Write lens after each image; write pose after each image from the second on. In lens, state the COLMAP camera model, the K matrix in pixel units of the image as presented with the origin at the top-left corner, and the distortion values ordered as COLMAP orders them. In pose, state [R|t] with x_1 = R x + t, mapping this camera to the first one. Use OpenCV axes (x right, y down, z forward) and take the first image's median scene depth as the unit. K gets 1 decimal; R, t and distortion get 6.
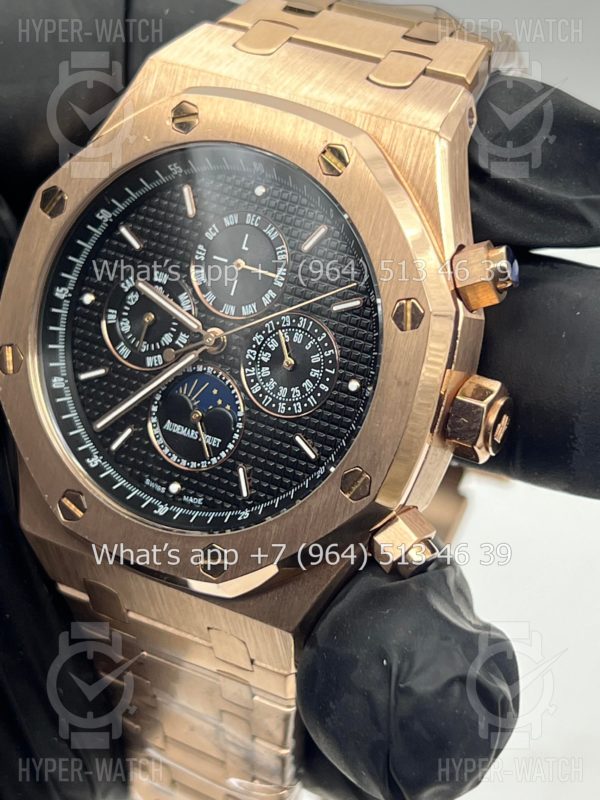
lens RADIAL K [[1895.7, 0, 300.2], [0, 1895.7, 401.4], [0, 0, 1]] dist [0.280252, 0.000000]
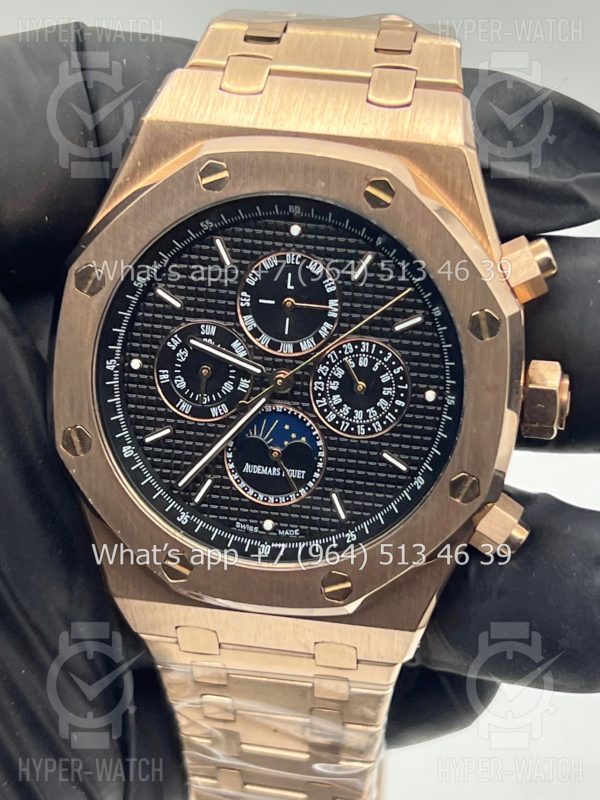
lens RADIAL K [[1832.3, 0, 306.2], [0, 1832.3, 431.7], [0, 0, 1]] dist [0.309768, 0.000000]
pose [[0.937125, -0.233519, 0.259356, -0.297715], [0.203232, 0.969299, 0.138403, -0.140399], [-0.283713, -0.076991, 0.955813, 0.034508]]
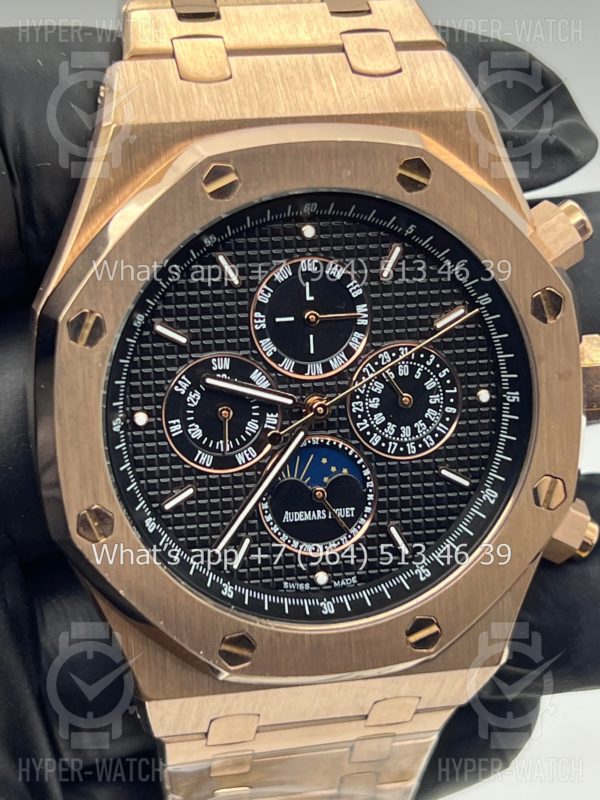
lens RADIAL K [[1895.7, 0, 305.6], [0, 1895.7, 399.6], [0, 0, 1]] dist [0.280252, 0.000000]
pose [[0.759413, -0.383855, 0.525307, -0.508582], [0.315196, 0.923393, 0.219082, -0.229569], [-0.569160, -0.000799, 0.822226, 0.276335]]
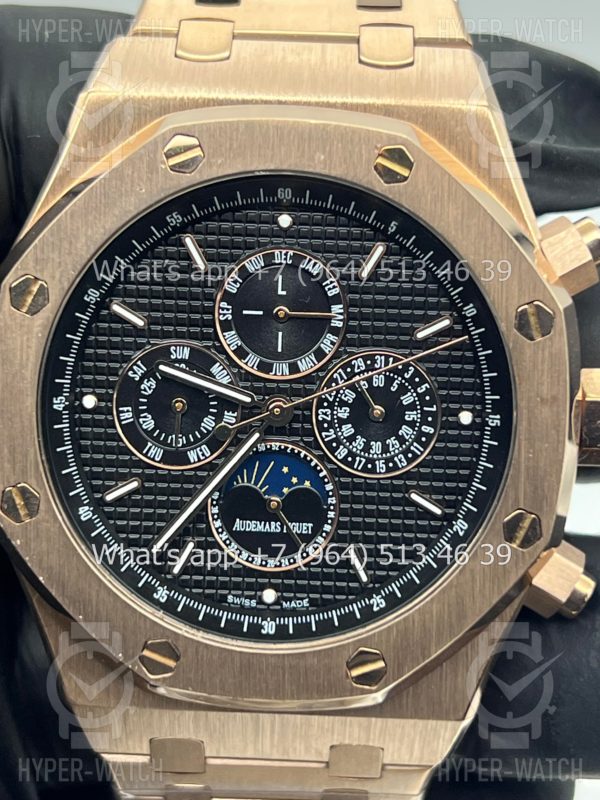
lens RADIAL K [[1895.7, 0, 296.2], [0, 1895.7, 399.9], [0, 0, 1]] dist [0.280252, 0.000000]
pose [[0.889541, -0.260696, 0.375171, -0.343494], [0.251675, 0.964992, 0.073819, -0.094516], [-0.381282, 0.028757, 0.924012, 0.235967]]
